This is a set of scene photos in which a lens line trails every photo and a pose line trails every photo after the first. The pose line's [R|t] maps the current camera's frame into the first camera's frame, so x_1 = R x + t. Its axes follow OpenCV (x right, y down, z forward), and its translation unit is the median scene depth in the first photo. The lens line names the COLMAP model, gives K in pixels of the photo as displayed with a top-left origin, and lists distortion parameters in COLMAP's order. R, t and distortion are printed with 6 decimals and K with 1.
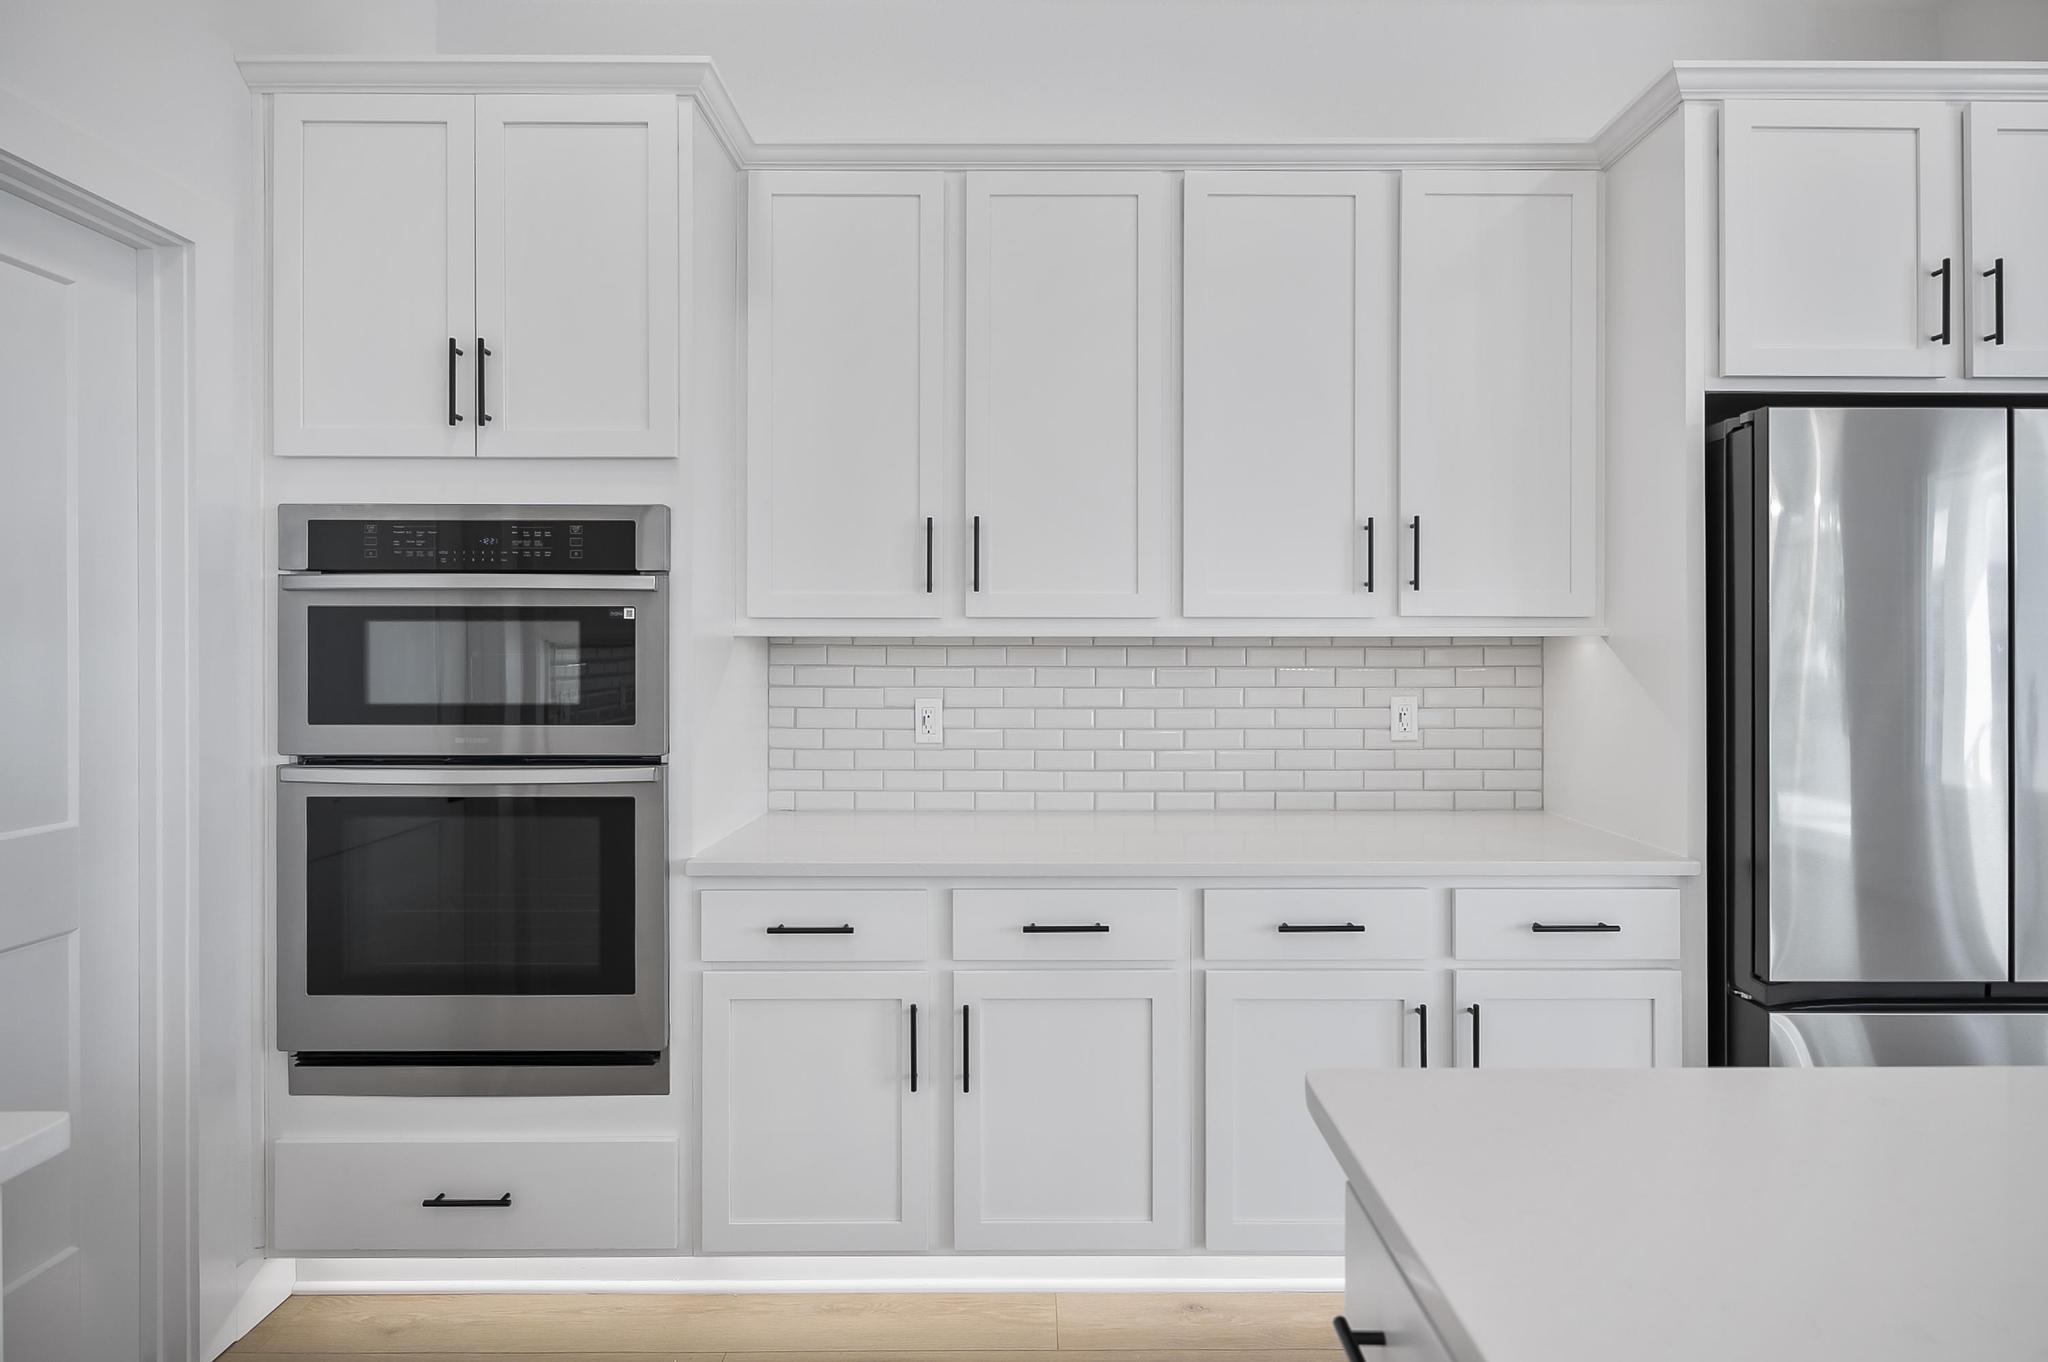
lens RADIAL K [[1020.2, 0, 1030.2], [0, 1020.2, 647.9], [0, 0, 1]] dist [-0.011447, 0.000533]
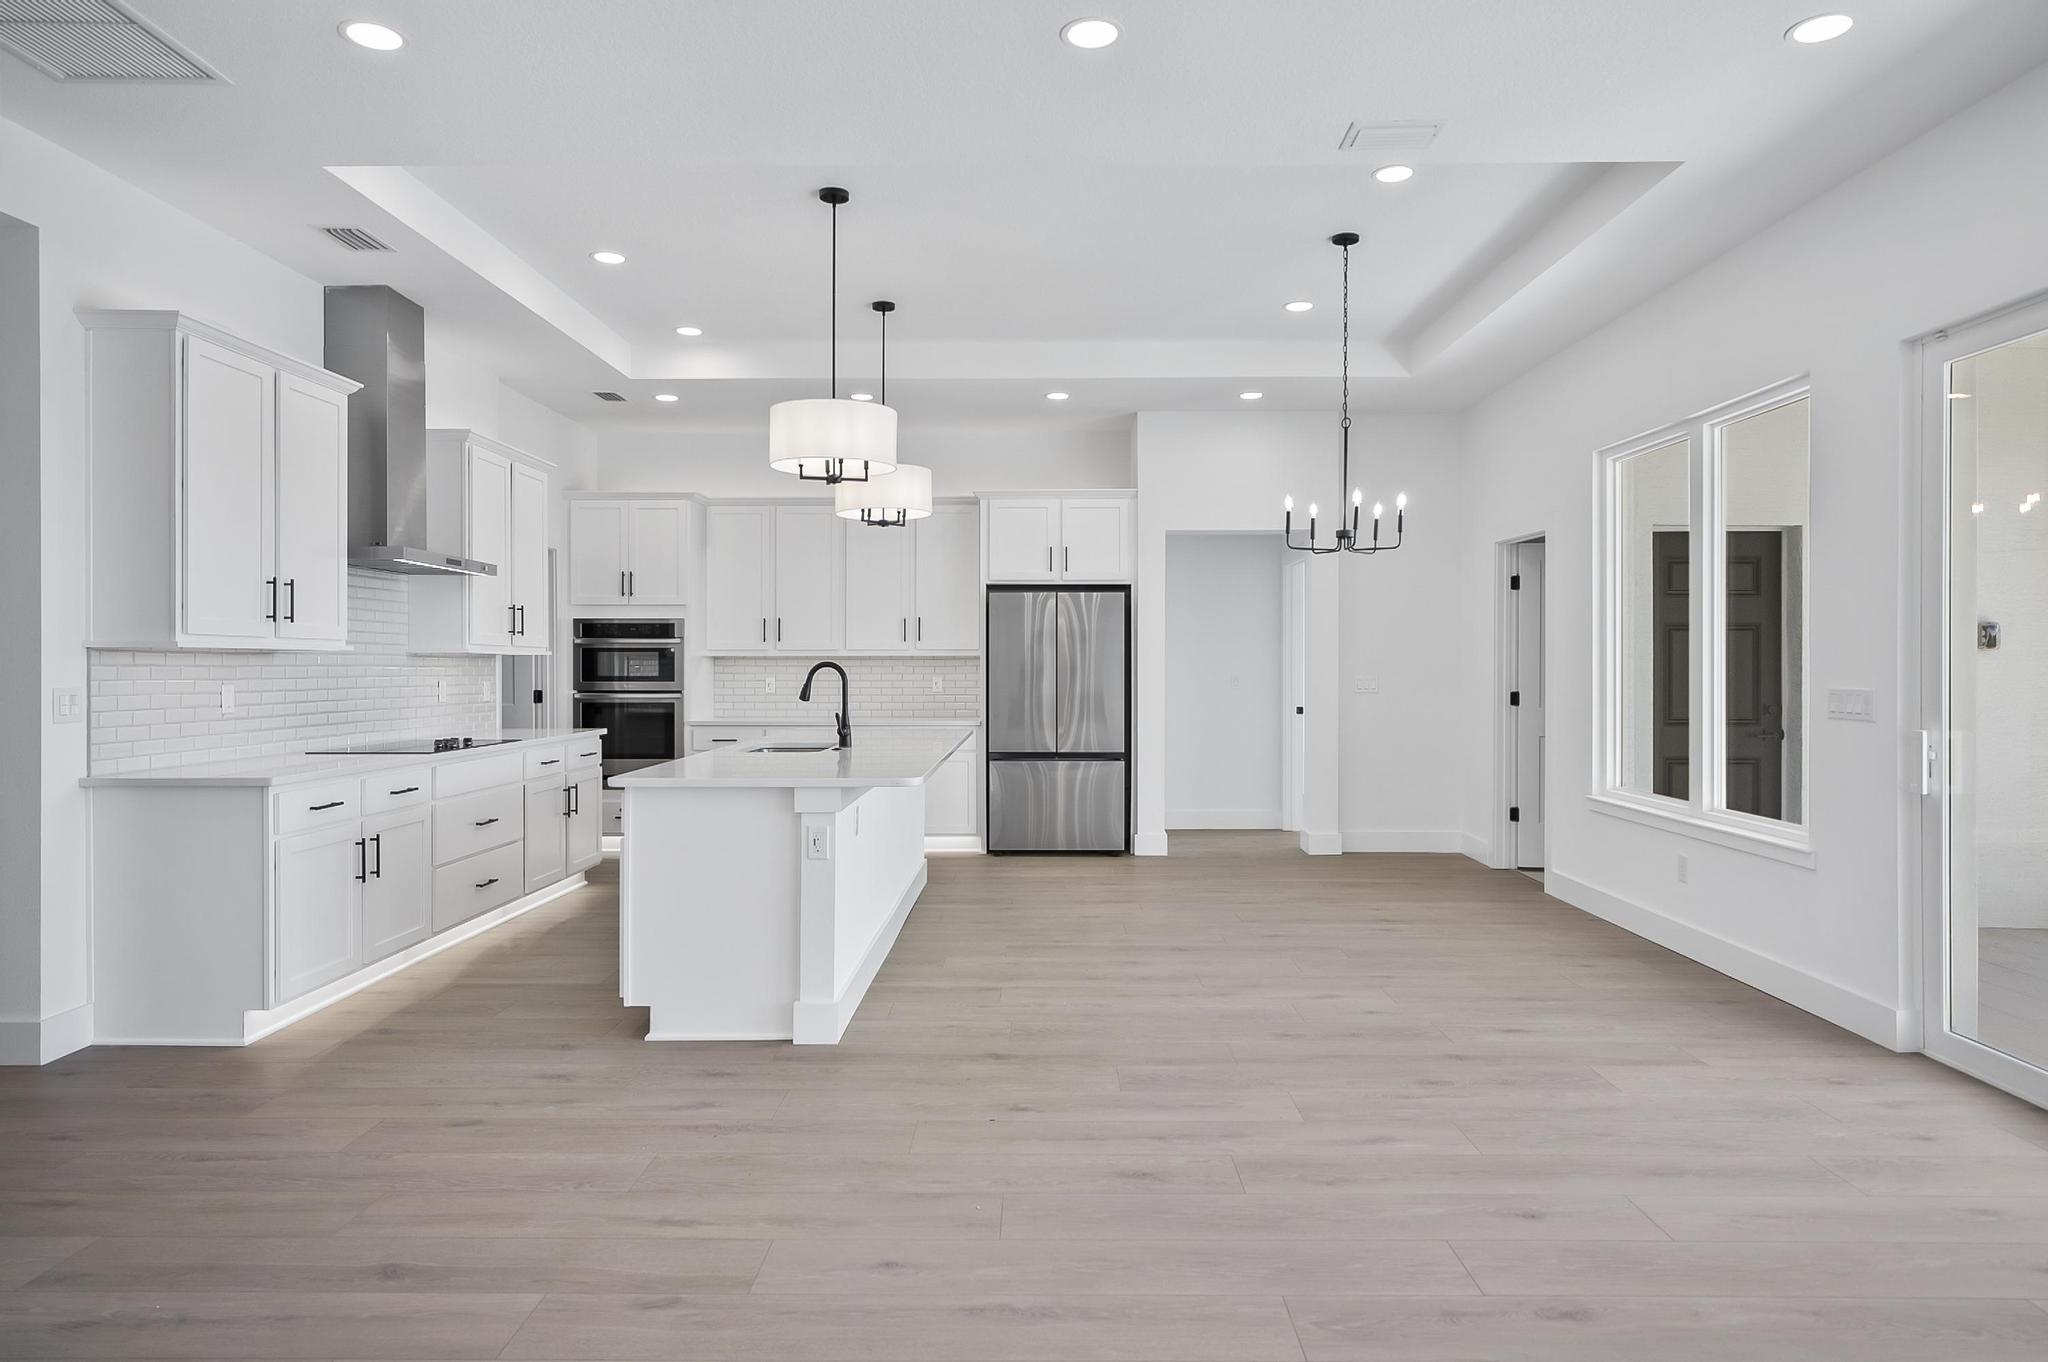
lens RADIAL K [[1224.1, 0, 1024.0], [0, 1224.1, 681.0], [0, 0, 1]] dist [0.000187, 0.001072]
pose [[0.999835, -0.000800, -0.018166, 0.842536], [0.001100, 0.999863, 0.016500, 0.005148], [0.018151, -0.016517, 0.999699, -3.019170]]
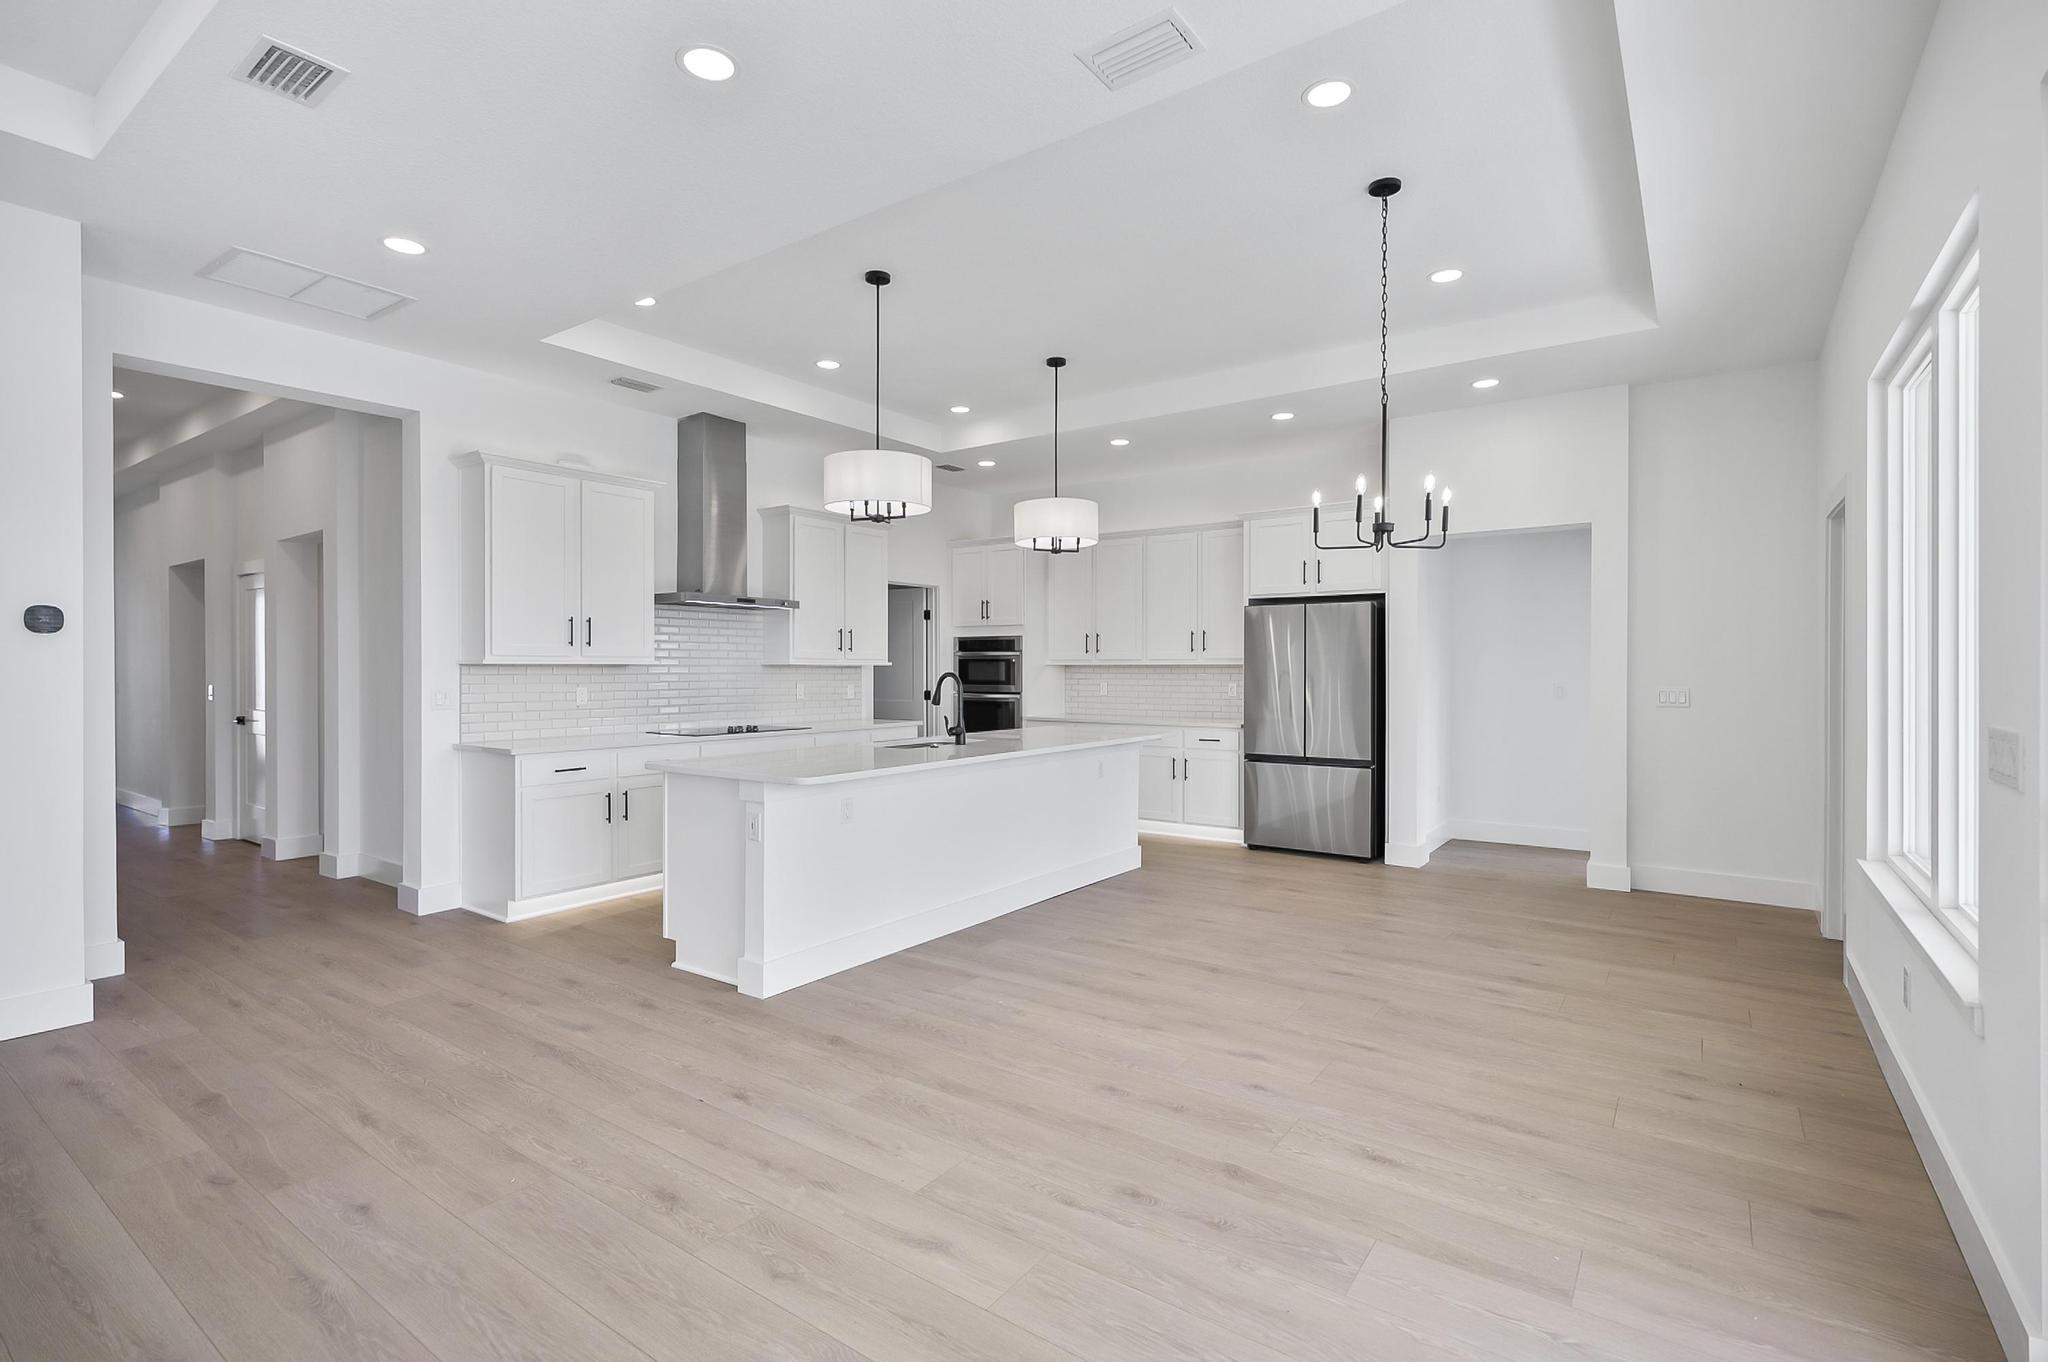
lens RADIAL K [[941.8, 0, 1024.0], [0, 941.8, 681.0], [0, 0, 1]] dist [0.004970, 0.000455]
pose [[0.809564, 0.007498, -0.586983, 1.965604], [0.002836, 0.999857, 0.016682, -0.010997], [0.587024, -0.015170, 0.809427, -2.203462]]
